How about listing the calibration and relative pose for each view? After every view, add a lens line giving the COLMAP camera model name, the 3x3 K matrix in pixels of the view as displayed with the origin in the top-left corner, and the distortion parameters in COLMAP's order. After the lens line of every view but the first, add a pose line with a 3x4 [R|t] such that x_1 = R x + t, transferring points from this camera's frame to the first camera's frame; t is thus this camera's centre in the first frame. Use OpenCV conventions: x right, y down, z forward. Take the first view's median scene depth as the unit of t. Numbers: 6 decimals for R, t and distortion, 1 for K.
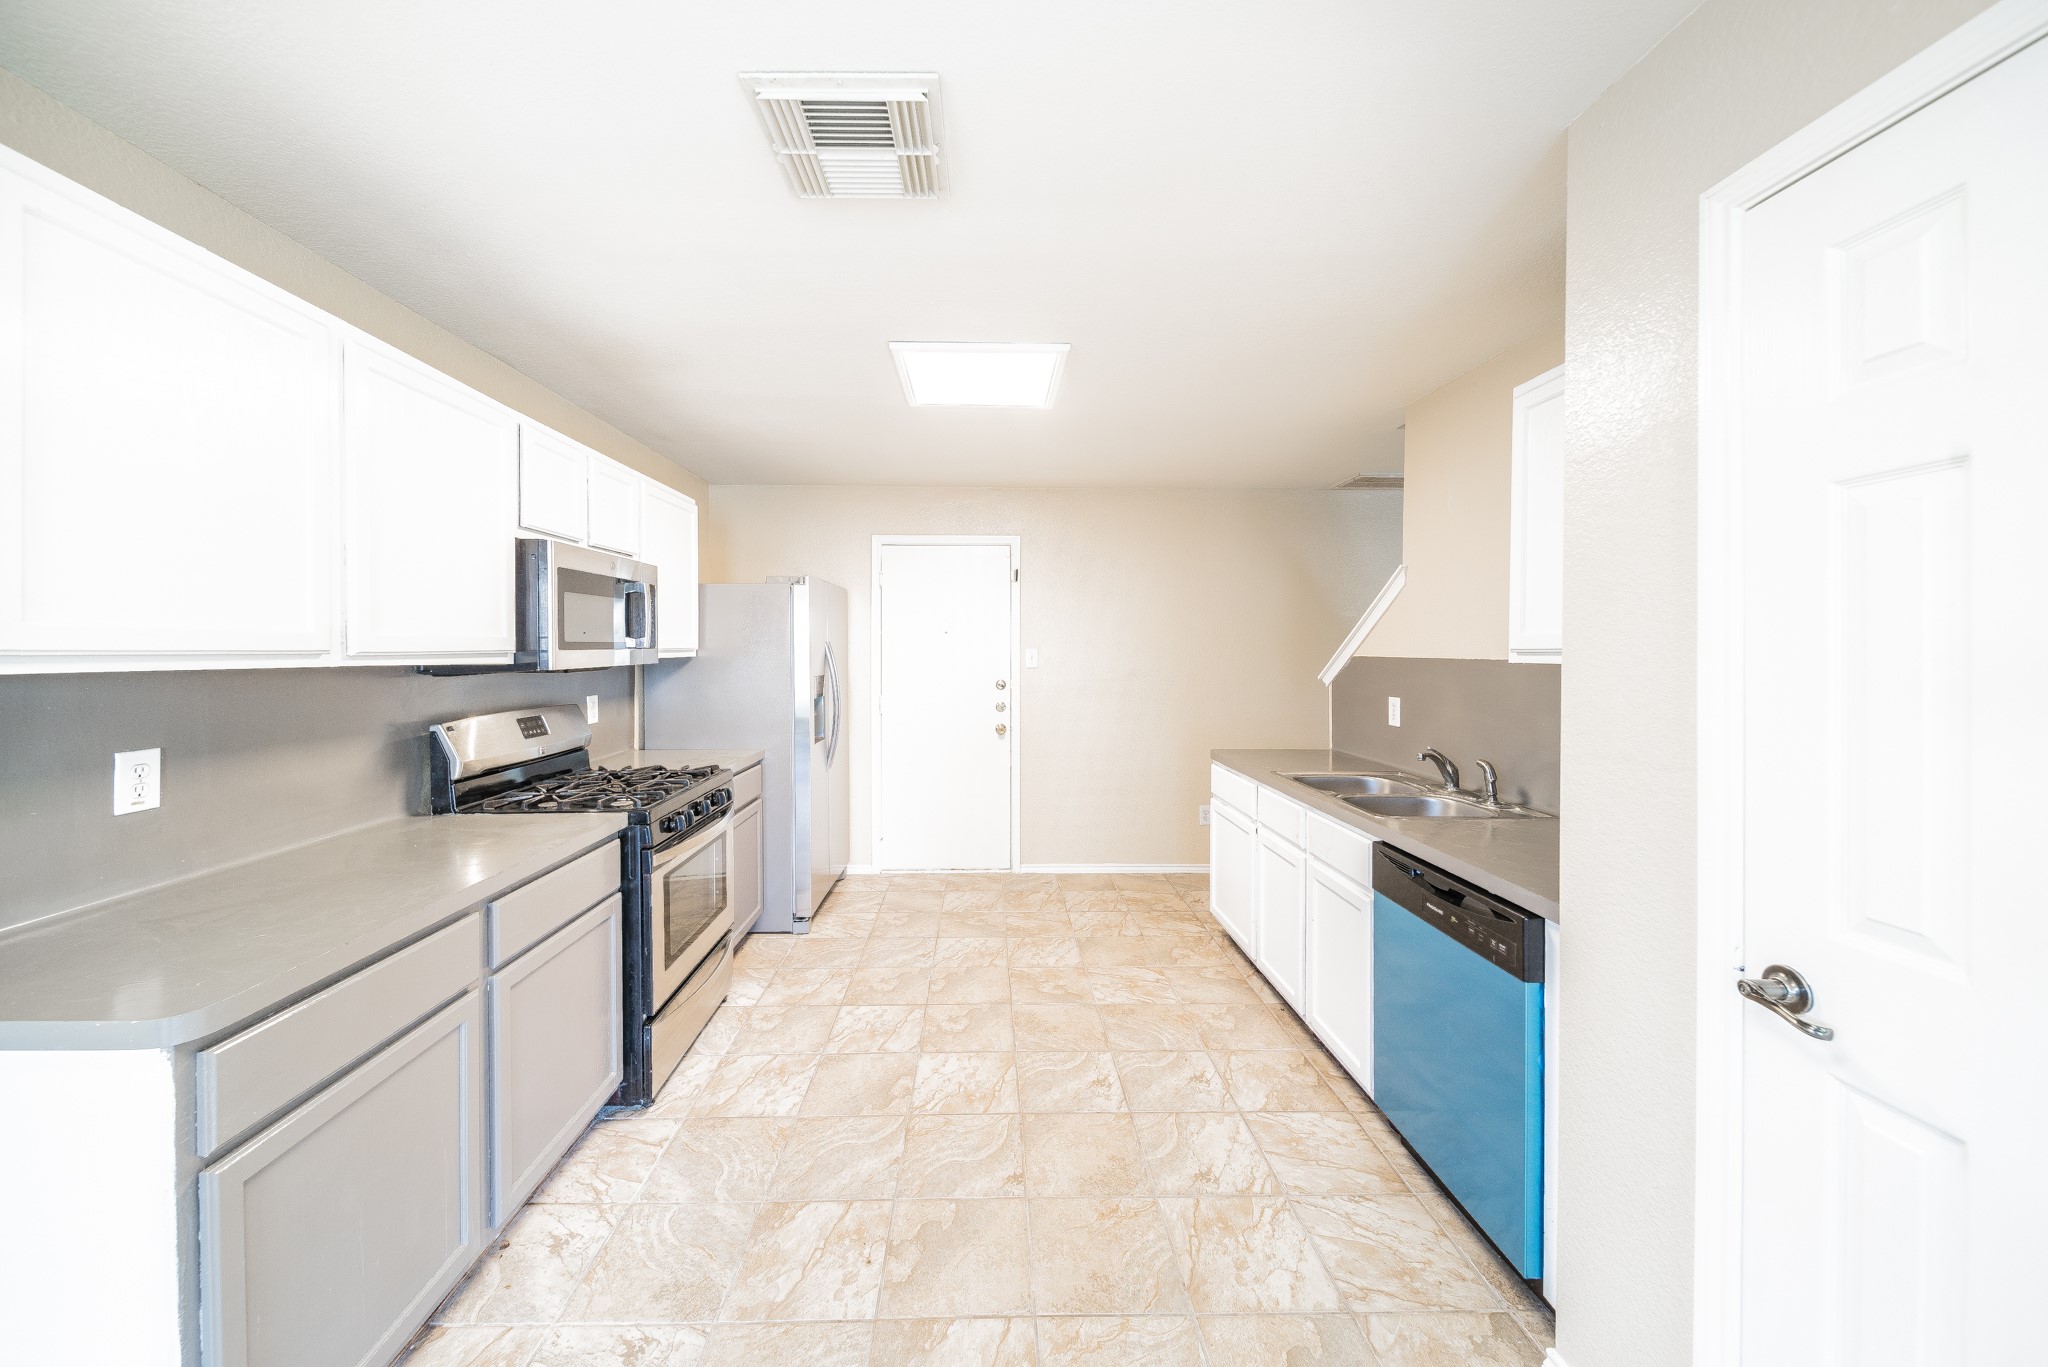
lens RADIAL K [[739.1, 0, 1010.9], [0, 739.1, 670.7], [0, 0, 1]] dist [0.011068, -0.005378]
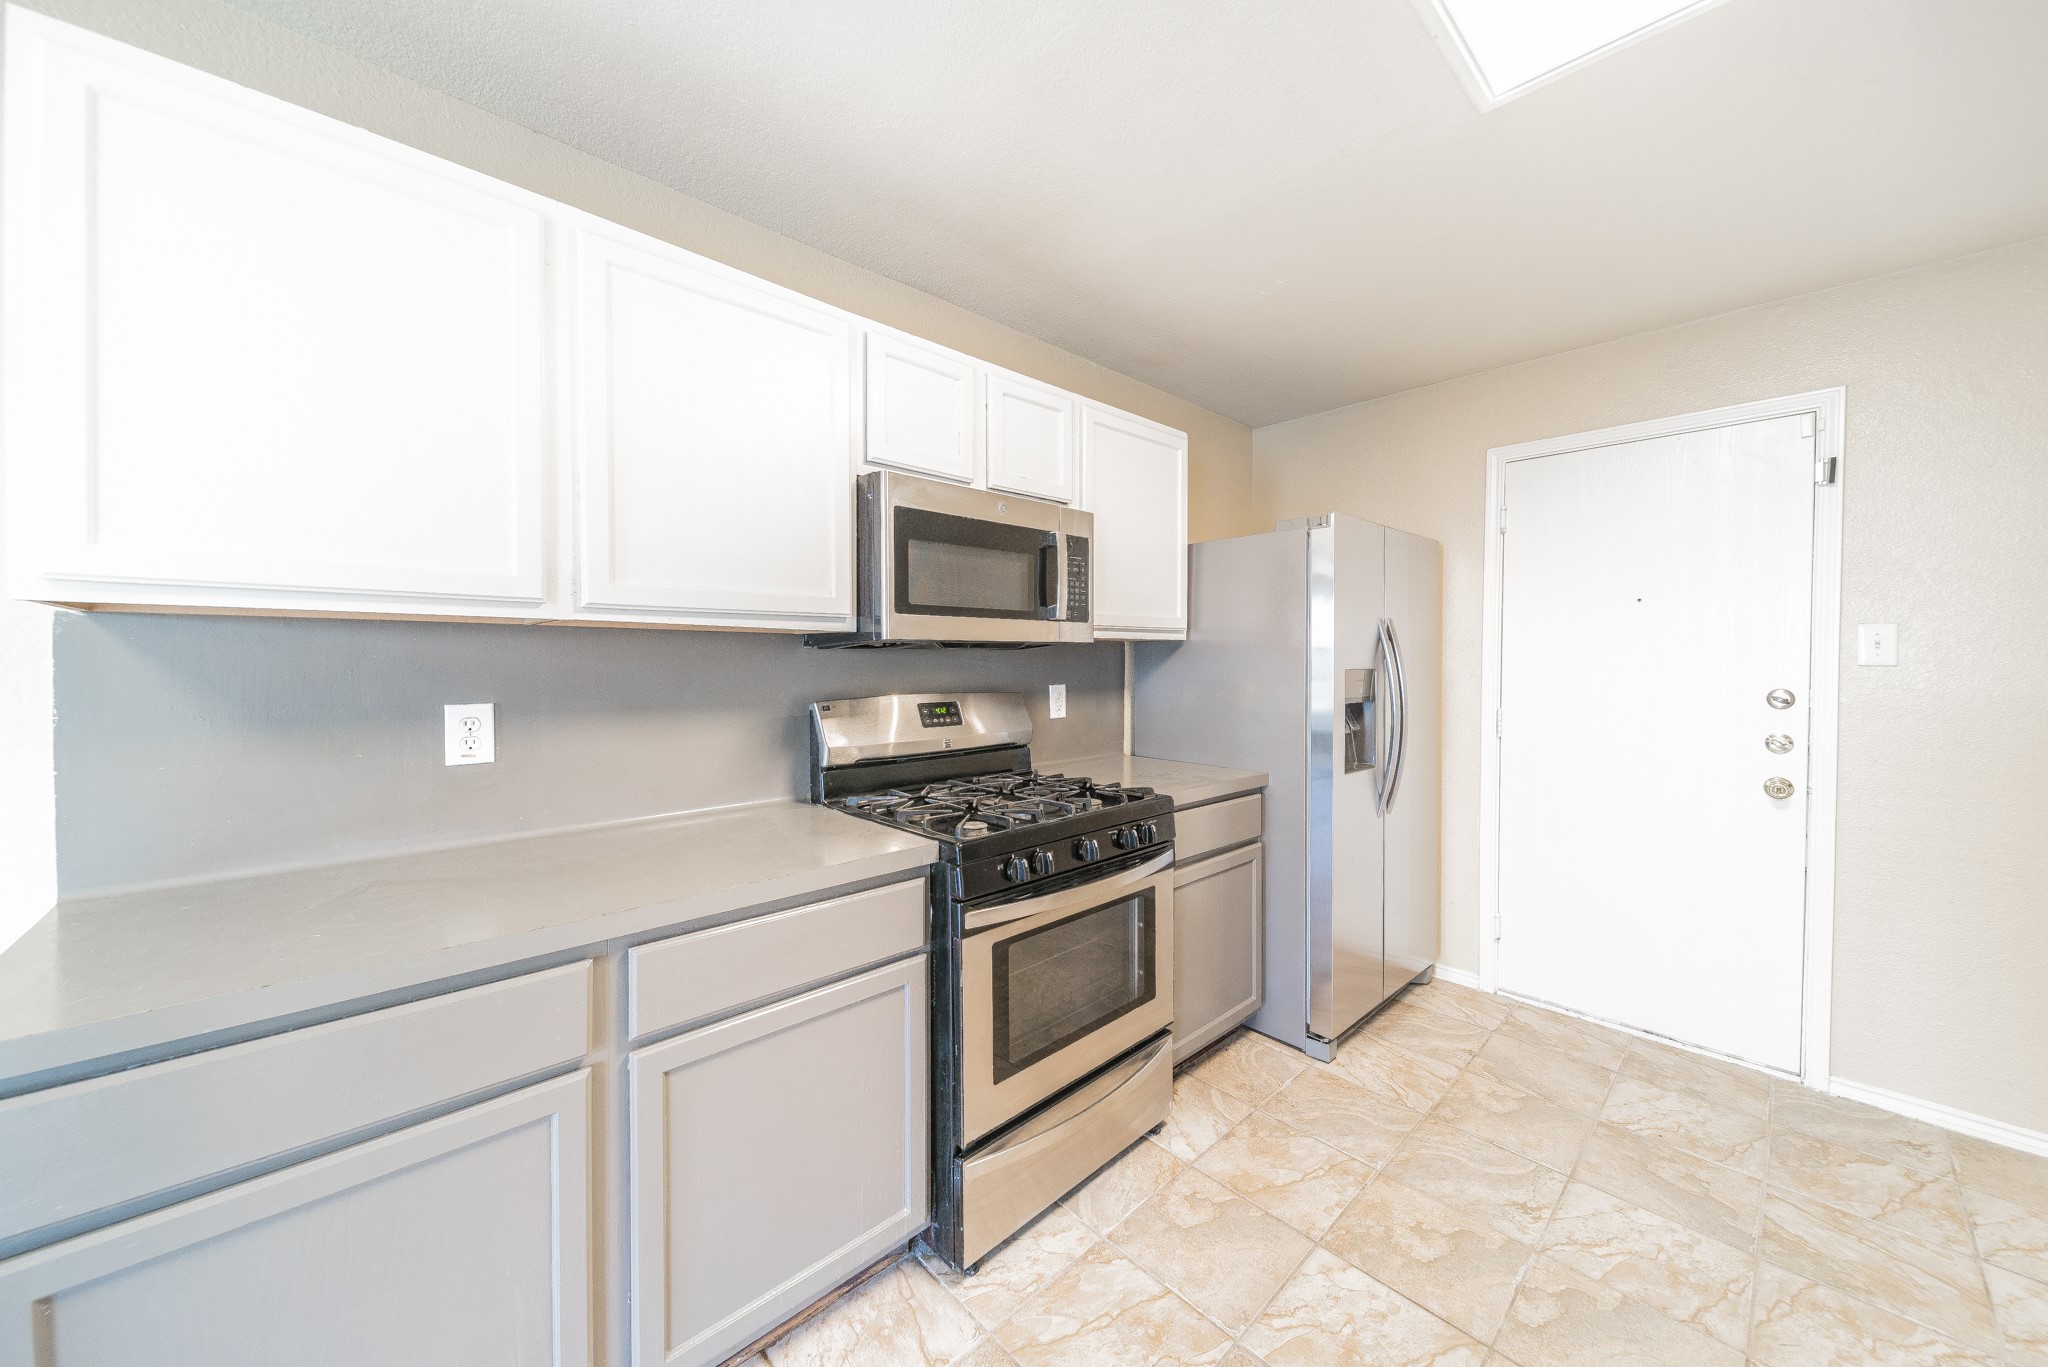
lens RADIAL K [[739.1, 0, 1010.9], [0, 739.1, 670.7], [0, 0, 1]] dist [0.011068, -0.005378]
pose [[0.655694, 0.015661, -0.754864, 0.038675], [-0.025340, 0.999678, -0.001272, 0.022359], [0.754601, 0.019962, 0.655880, 0.452331]]
